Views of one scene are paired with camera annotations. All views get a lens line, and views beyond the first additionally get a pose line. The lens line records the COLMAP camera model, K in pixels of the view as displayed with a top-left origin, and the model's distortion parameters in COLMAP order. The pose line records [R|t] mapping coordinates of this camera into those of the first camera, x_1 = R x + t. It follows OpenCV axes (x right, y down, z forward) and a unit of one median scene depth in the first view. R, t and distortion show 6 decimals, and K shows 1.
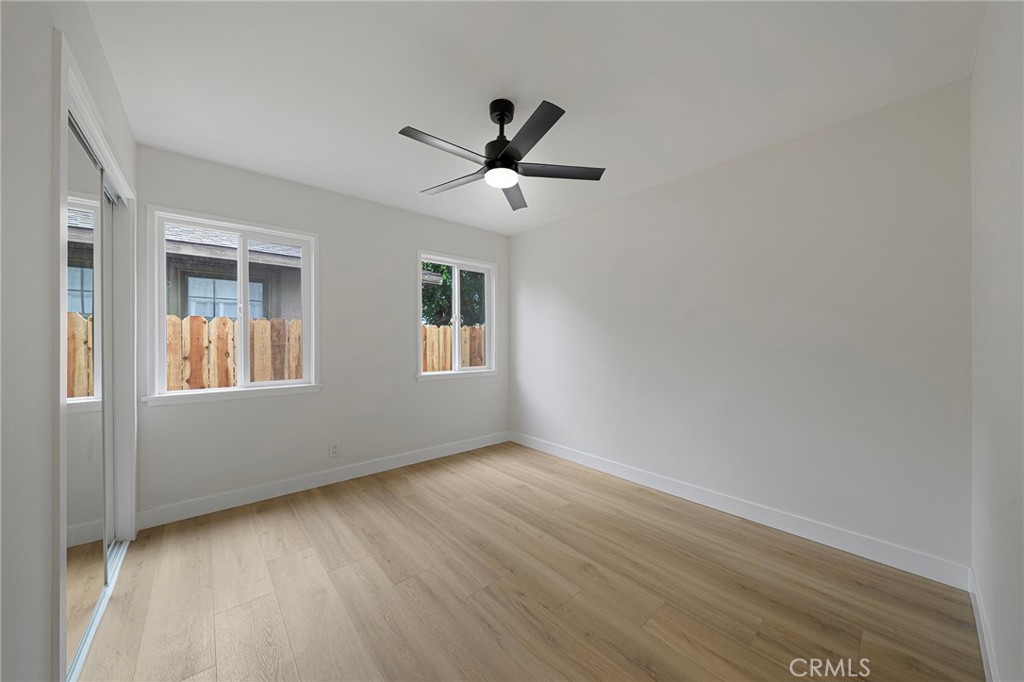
lens RADIAL K [[350.2, 0, 504.1], [0, 350.2, 341.1], [0, 0, 1]] dist [0.001208, -0.000075]
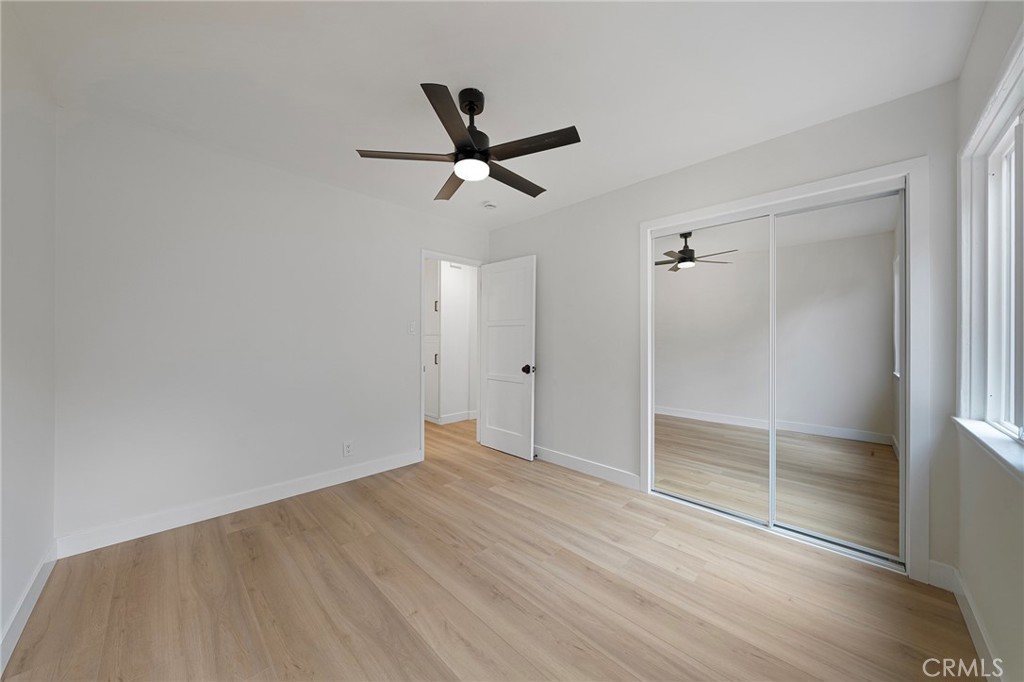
lens RADIAL K [[350.2, 0, 504.1], [0, 350.2, 341.1], [0, 0, 1]] dist [0.001208, -0.000075]
pose [[-0.997156, -0.001954, -0.075346, -0.024471], [-0.002042, 0.999997, 0.001099, 0.004063], [0.075343, 0.001250, -0.997157, 1.971014]]
